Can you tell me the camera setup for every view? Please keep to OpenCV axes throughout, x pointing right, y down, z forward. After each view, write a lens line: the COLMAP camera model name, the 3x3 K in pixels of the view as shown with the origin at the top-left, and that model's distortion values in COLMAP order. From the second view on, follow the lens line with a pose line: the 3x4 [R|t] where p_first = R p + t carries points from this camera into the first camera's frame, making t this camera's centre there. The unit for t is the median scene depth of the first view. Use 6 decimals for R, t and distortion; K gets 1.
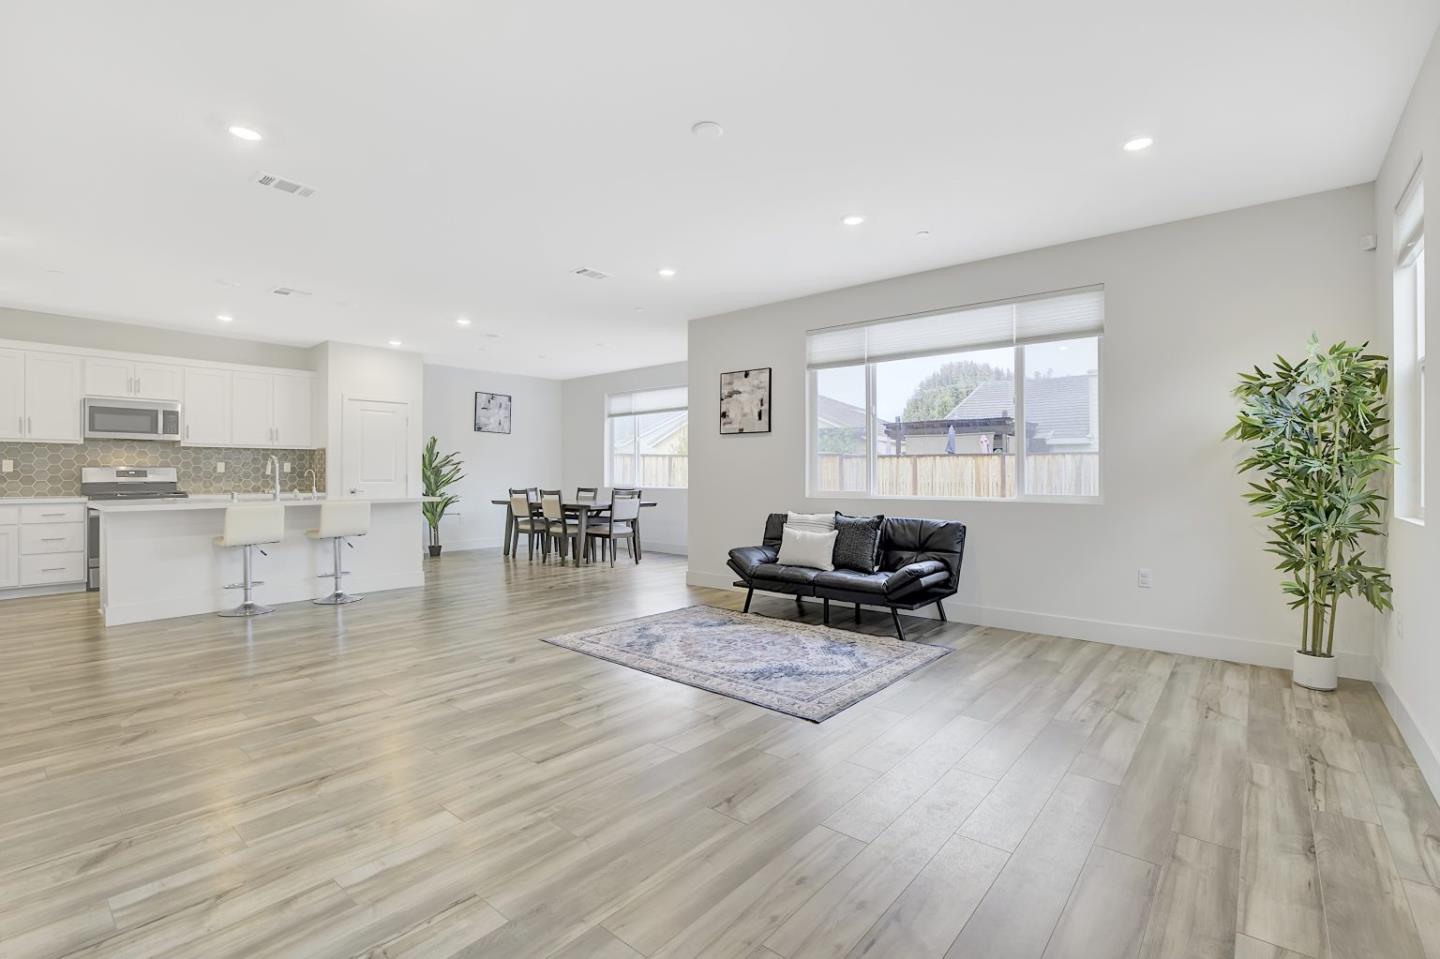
lens RADIAL K [[644.2, 0, 738.3], [0, 644.2, 473.5], [0, 0, 1]] dist [-0.049099, 0.014926]
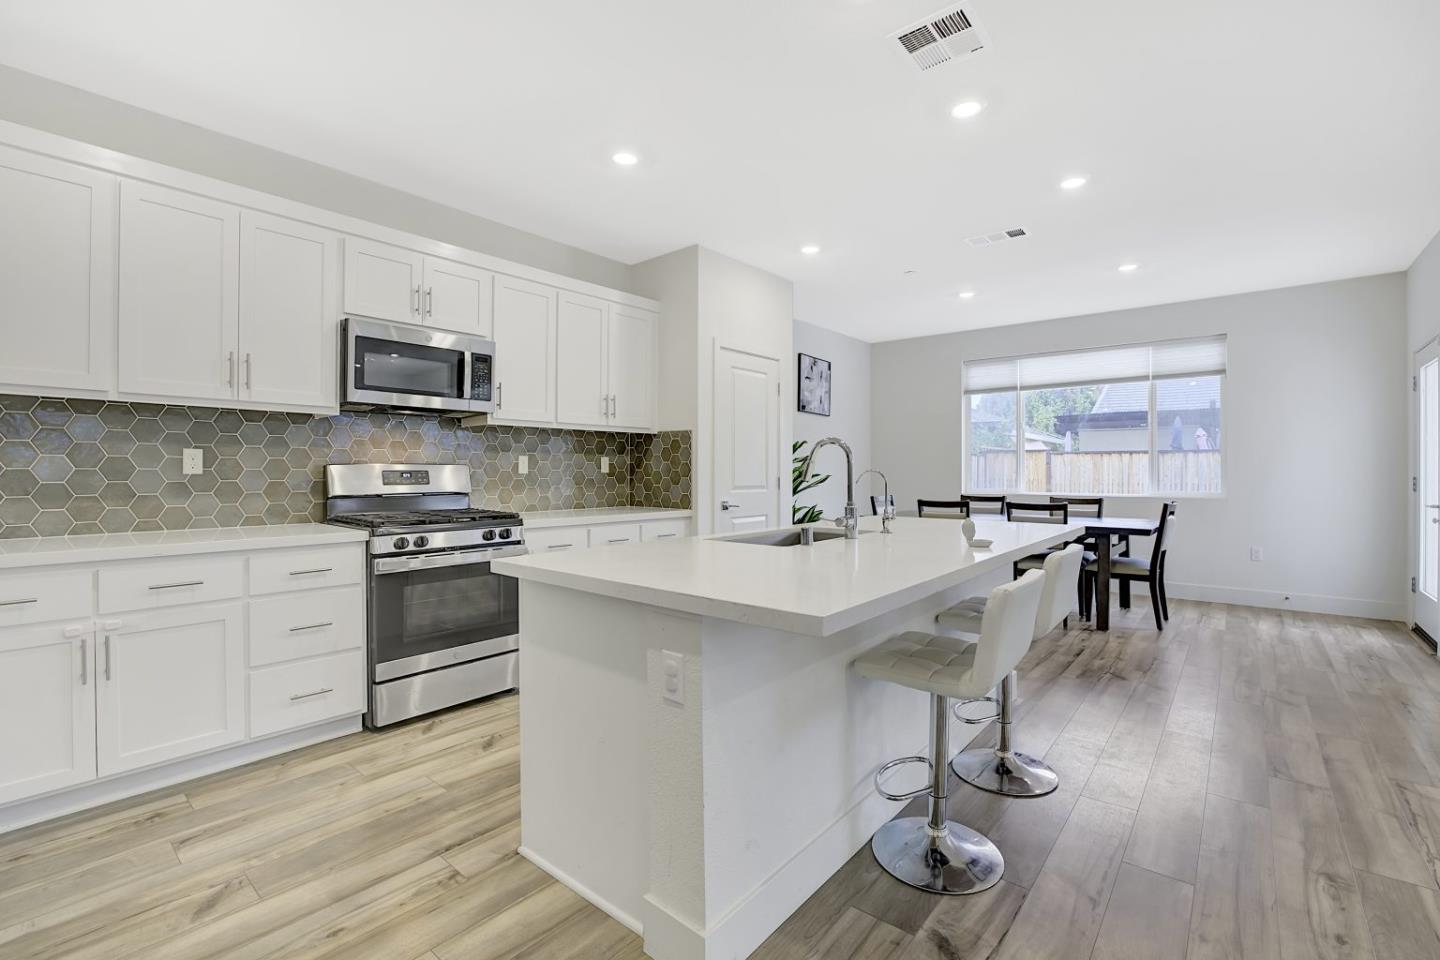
lens RADIAL K [[634.2, 0, 724.5], [0, 634.2, 471.9], [0, 0, 1]] dist [-0.026659, -0.000588]
pose [[0.999706, 0.000739, -0.024230, -0.757775], [-0.000727, 1.000000, 0.000503, -0.005135], [0.024231, -0.000485, 0.999706, 0.532012]]
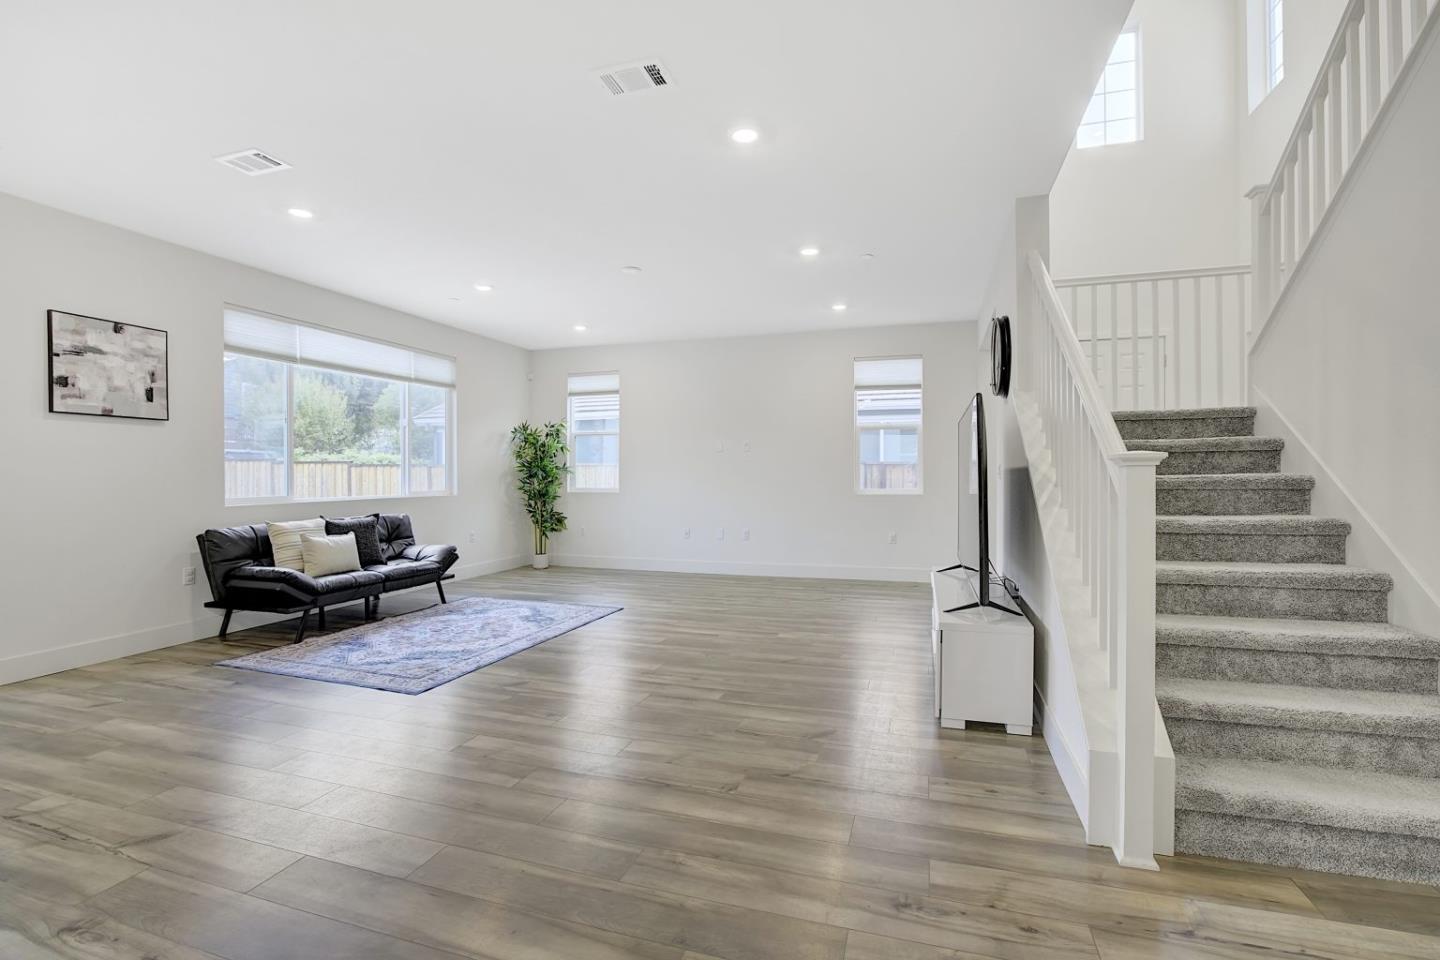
lens RADIAL K [[637.8, 0, 720.0], [0, 637.8, 480.0], [0, 0, 1]] dist [-0.046462, 0.018725]
pose [[-0.358078, -0.007771, 0.933659, -0.814451], [0.005827, 0.999927, 0.010557, -0.001693], [-0.933673, 0.009221, -0.358007, 0.663192]]
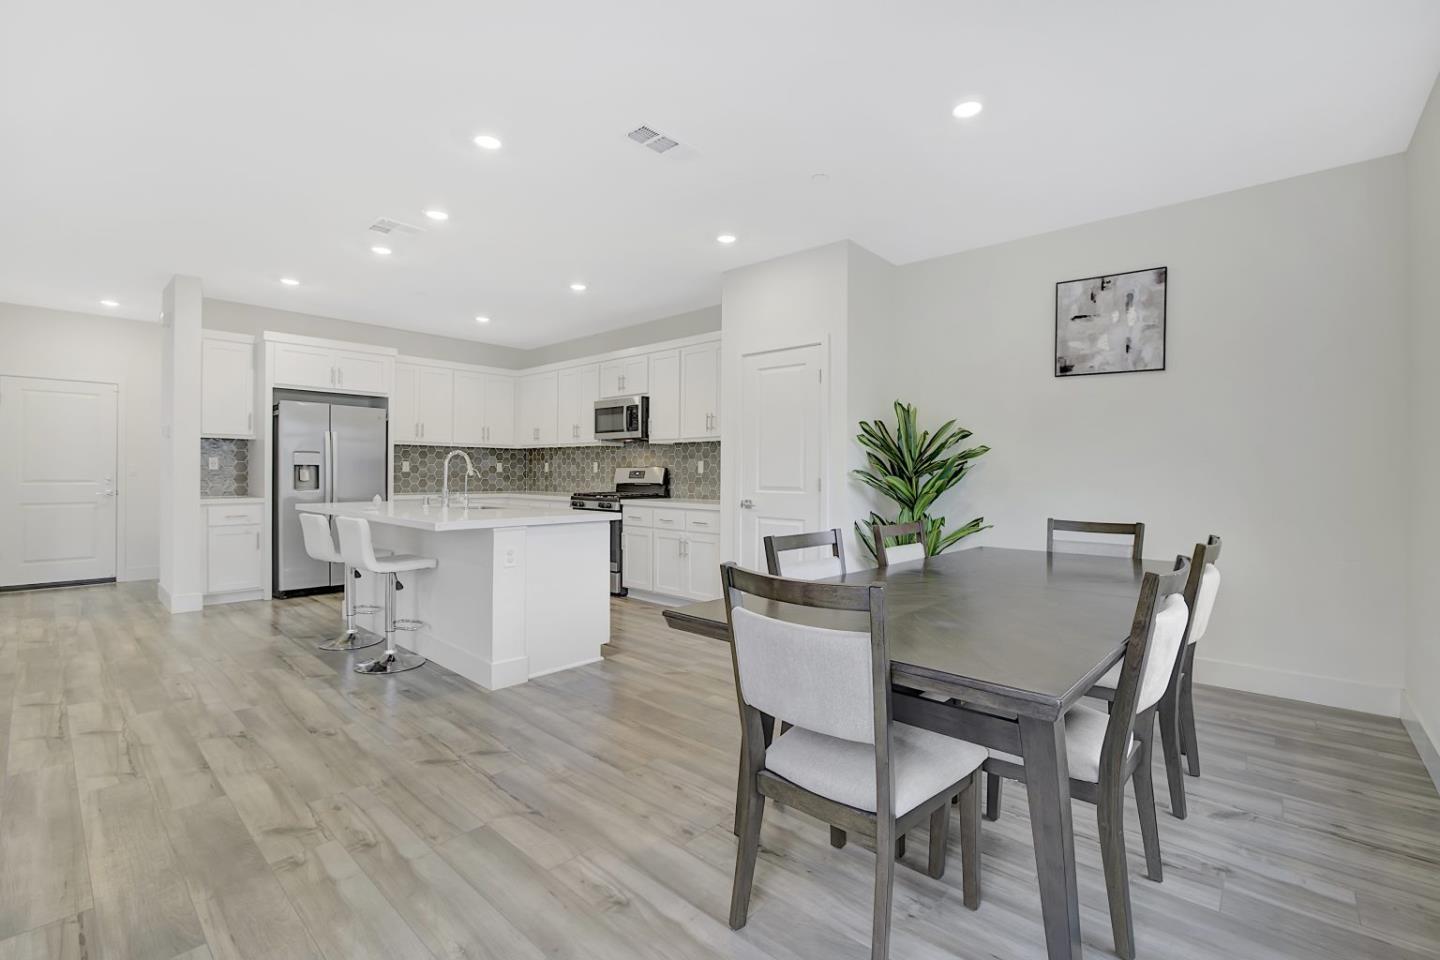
lens RADIAL K [[619.8, 0, 745.1], [0, 619.8, 476.6], [0, 0, 1]] dist [-0.044417, 0.000886]
pose [[-0.028346, 0.005318, -0.999584, -0.010147], [-0.007533, 0.999956, 0.005533, -0.003289], [0.999570, 0.007686, -0.028305, 1.294048]]
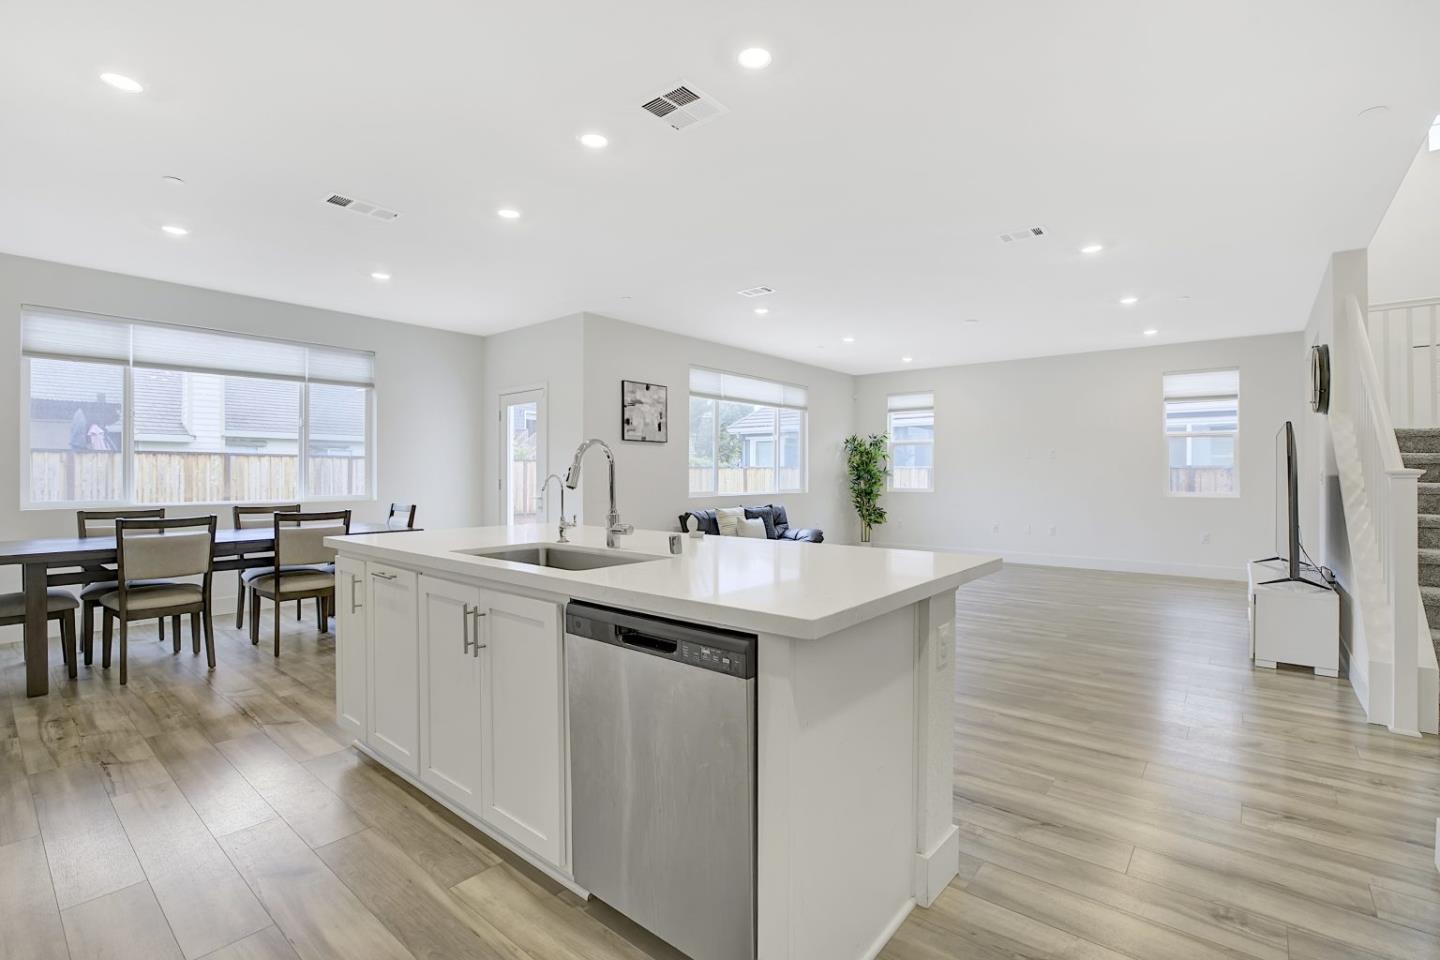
lens RADIAL K [[640.2, 0, 742.5], [0, 640.2, 470.8], [0, 0, 1]] dist [-0.001465, 0.000624]
pose [[-0.011288, 0.005853, 0.999919, -1.076347], [0.002101, 0.999981, -0.005830, -0.007629], [-0.999934, 0.002035, -0.011300, 0.866935]]
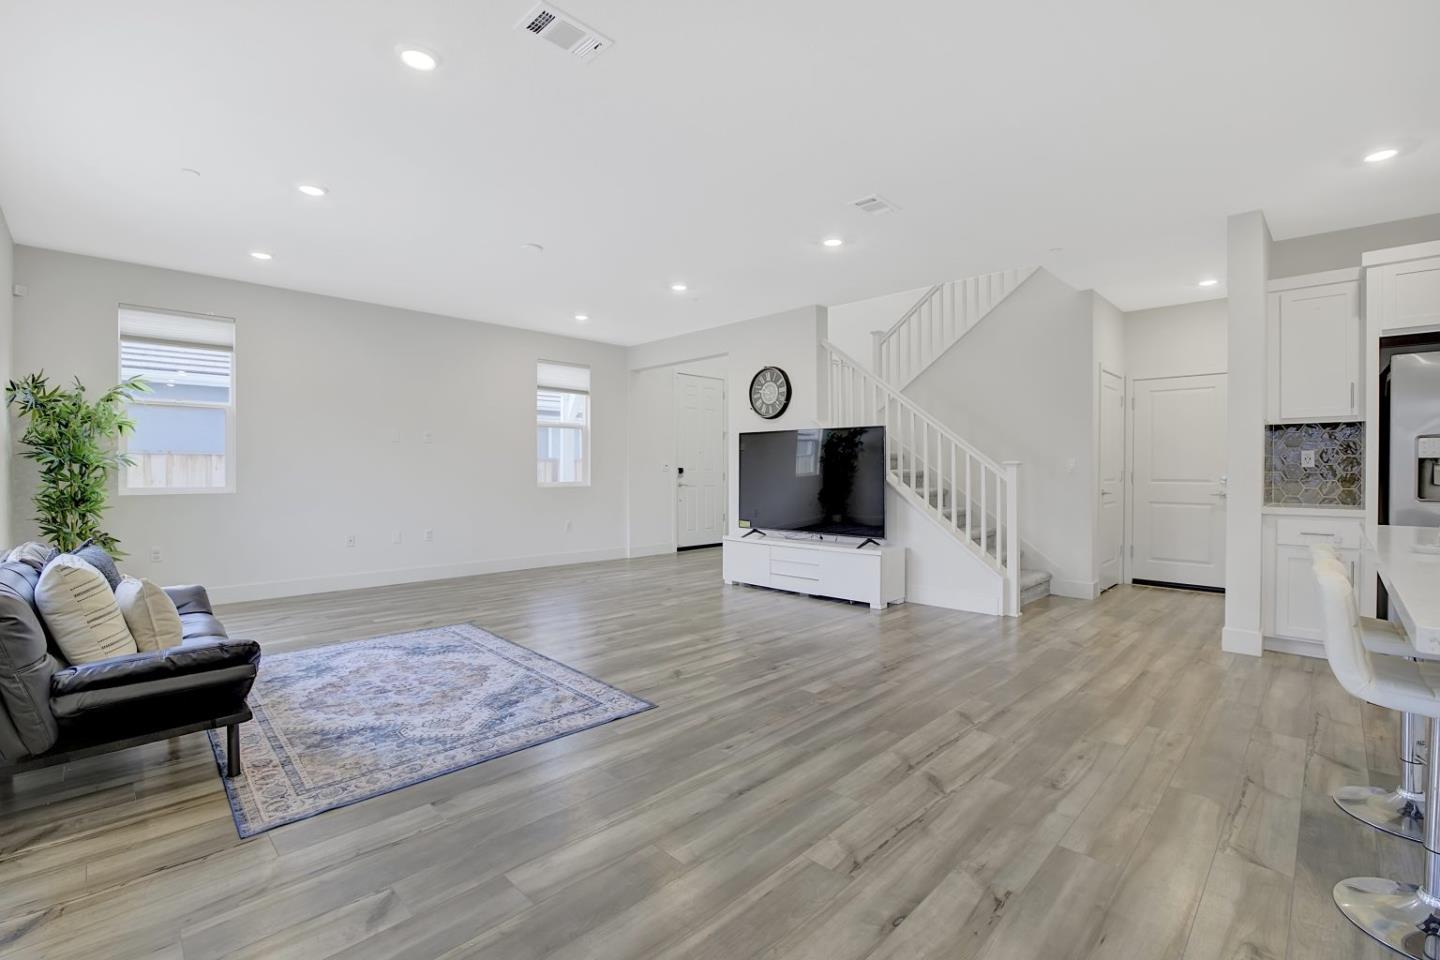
lens RADIAL K [[644.2, 0, 738.3], [0, 644.2, 474.0], [0, 0, 1]] dist [-0.049099, 0.014926]
pose [[-0.996377, -0.002440, 0.085007, -0.328096], [-0.001578, 0.999947, 0.010201, -0.001248], [-0.085027, 0.010030, -0.996328, 1.205726]]
